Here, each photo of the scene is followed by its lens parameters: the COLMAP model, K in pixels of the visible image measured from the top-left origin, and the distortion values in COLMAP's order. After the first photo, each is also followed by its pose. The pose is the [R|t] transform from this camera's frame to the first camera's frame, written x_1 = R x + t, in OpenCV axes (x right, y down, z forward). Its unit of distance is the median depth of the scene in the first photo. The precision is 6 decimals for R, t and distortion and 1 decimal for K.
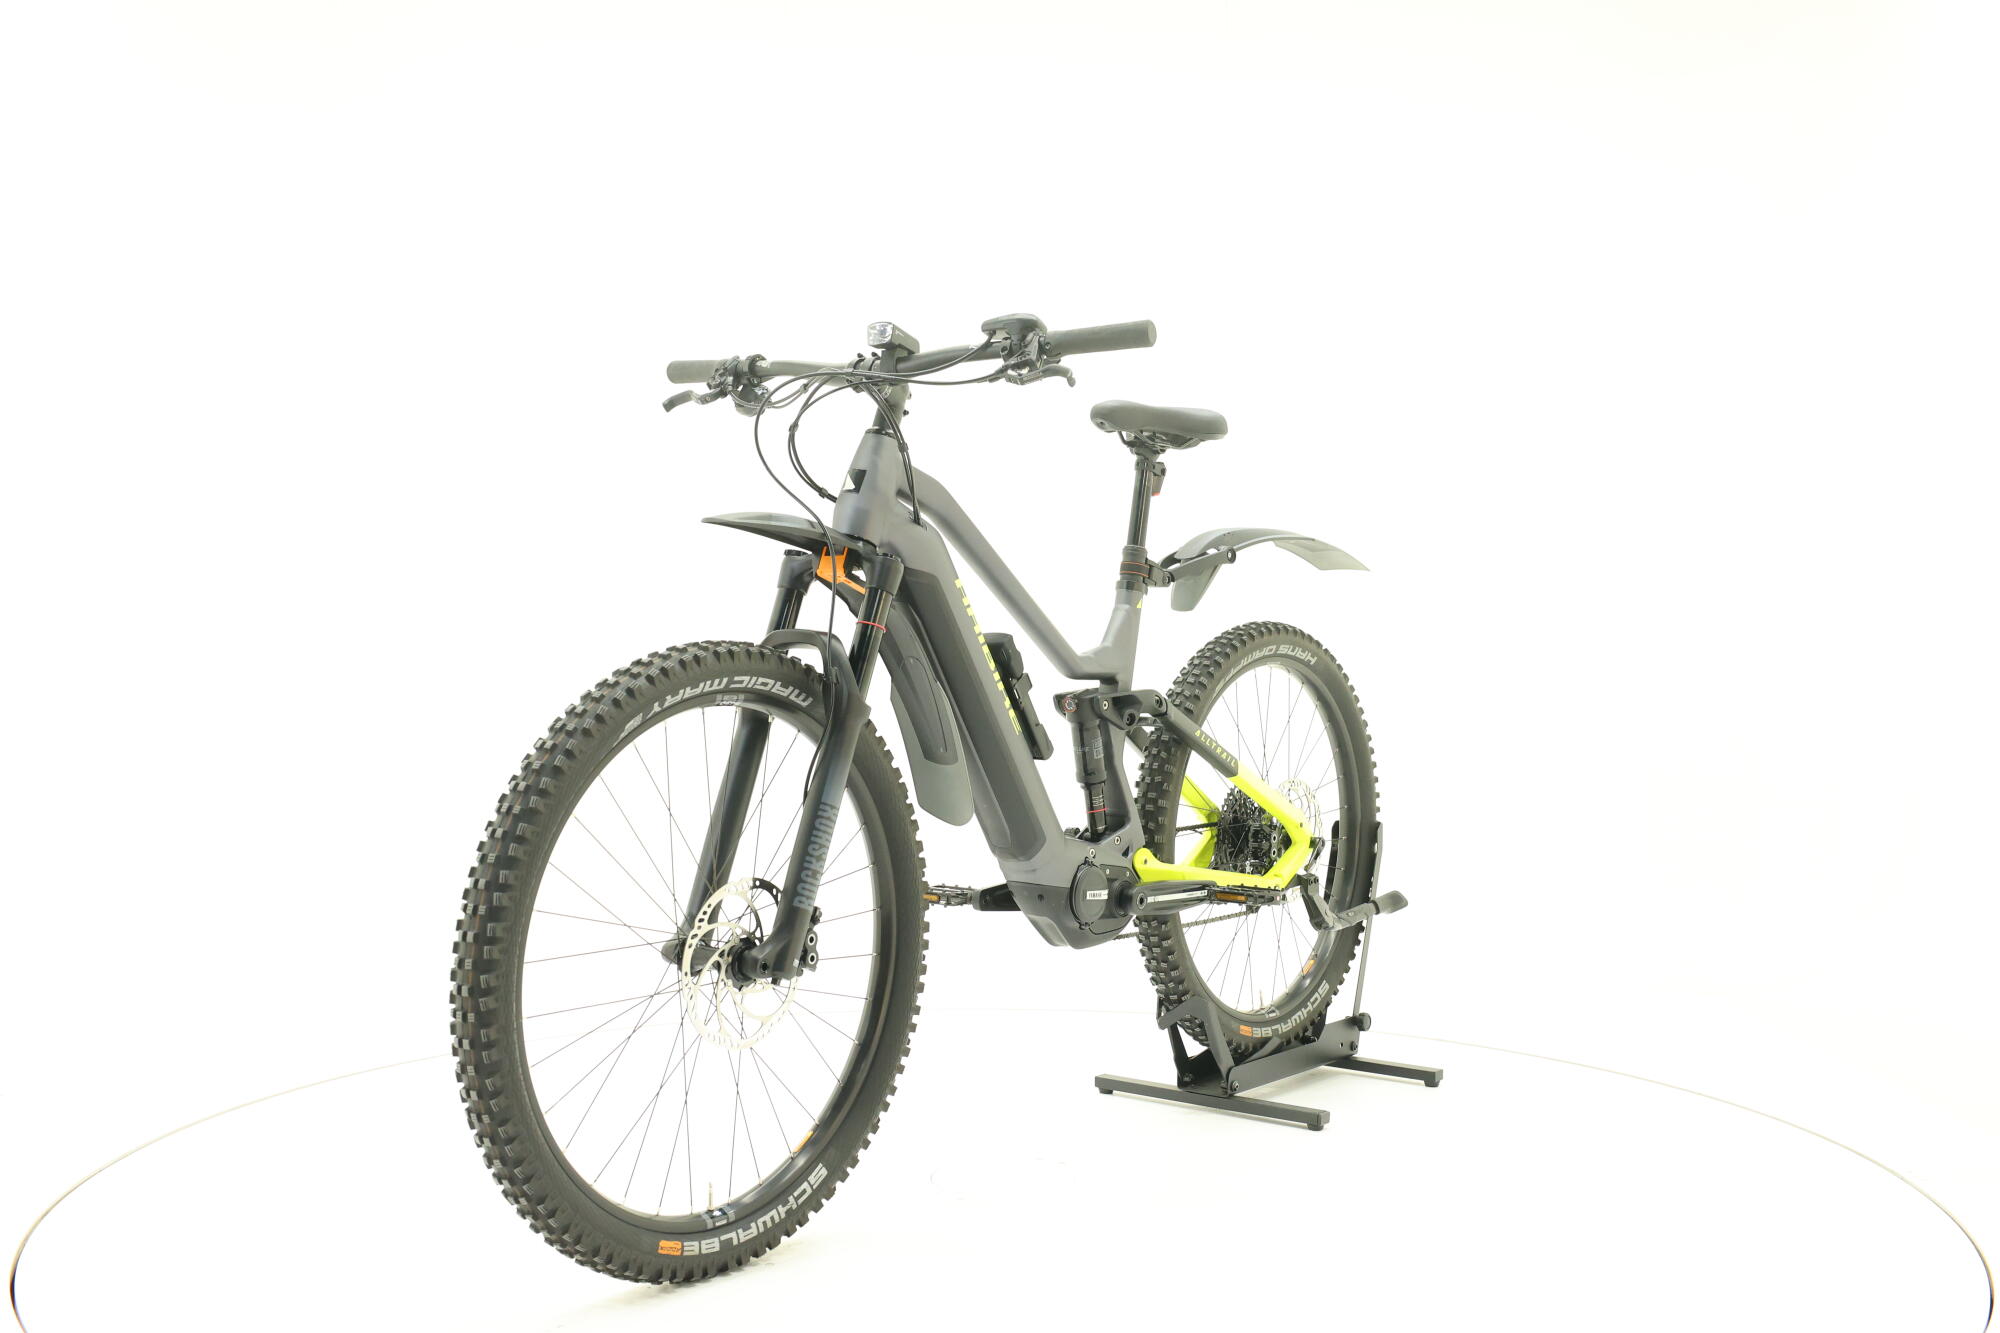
lens RADIAL K [[1930.8, 0, 997.6], [0, 1930.8, 672.2], [0, 0, 1]] dist [-0.016258, 0.000000]
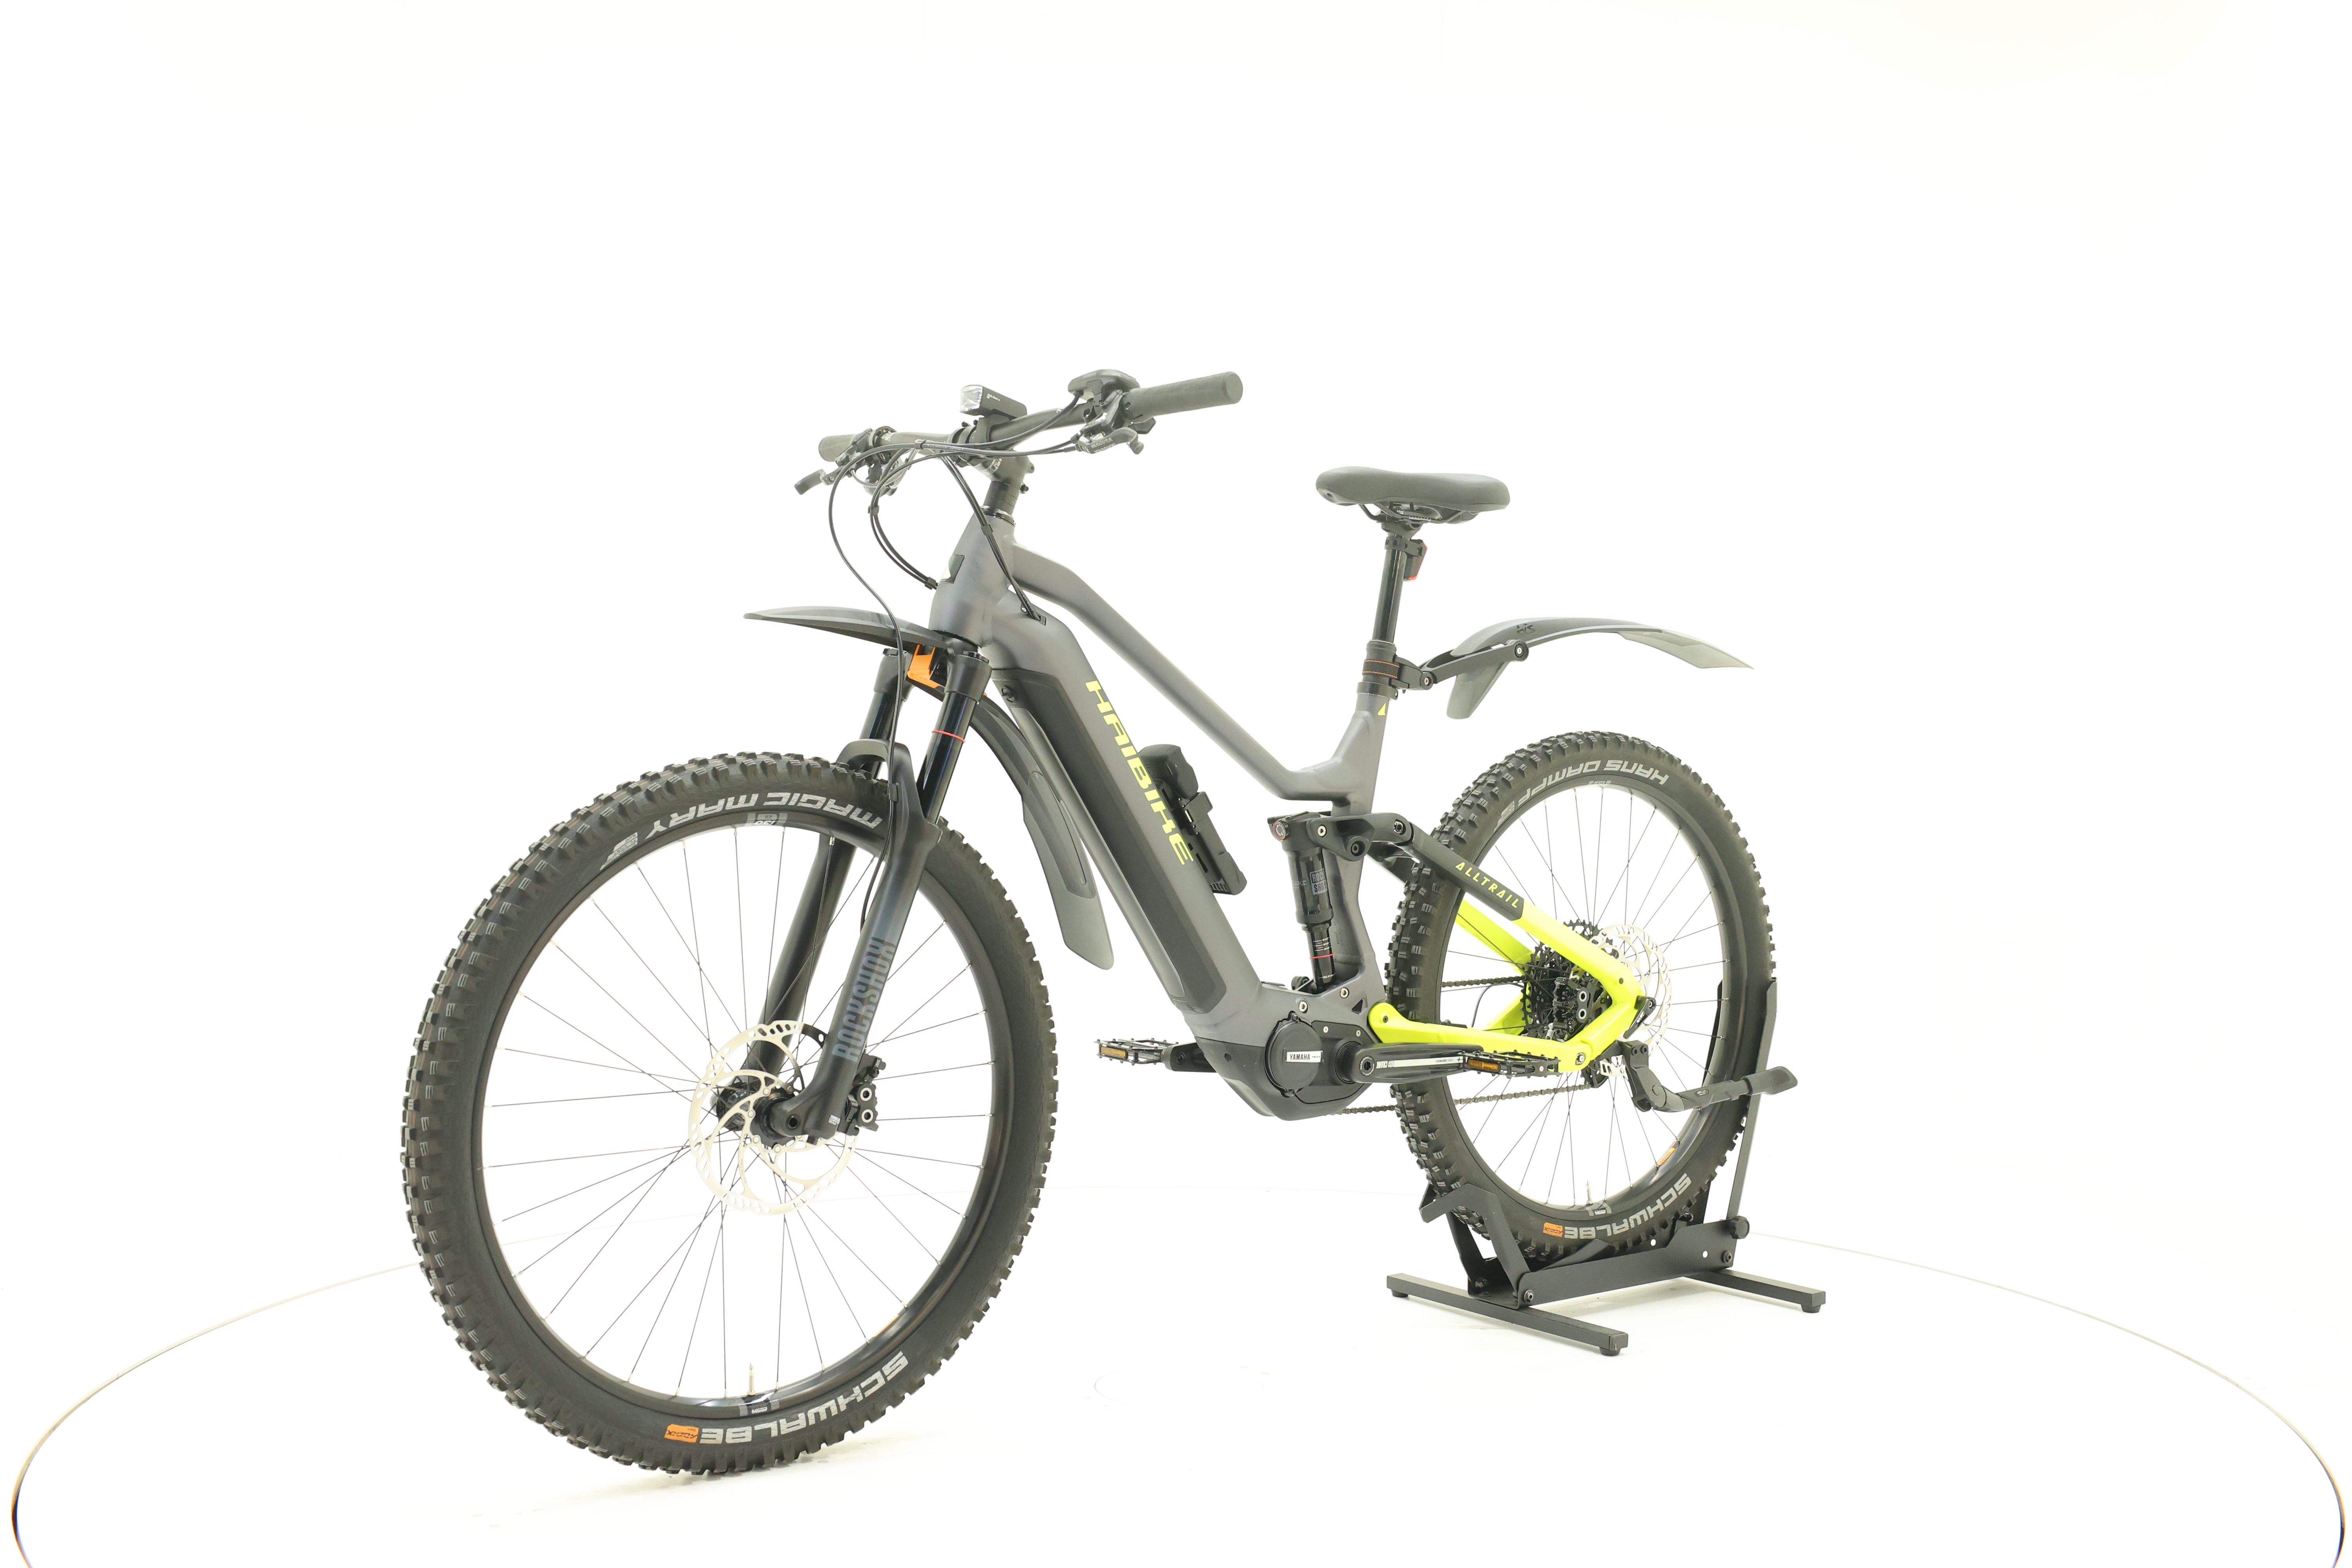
lens RADIAL K [[2270.6, 0, 1186.0], [0, 2270.6, 796.7], [0, 0, 1]] dist [-0.016258, 0.000000]
pose [[0.971471, 0.006369, -0.237072, 0.233529], [-0.006051, 0.999980, 0.002072, 0.000568], [0.237080, -0.000579, 0.971490, 0.028646]]
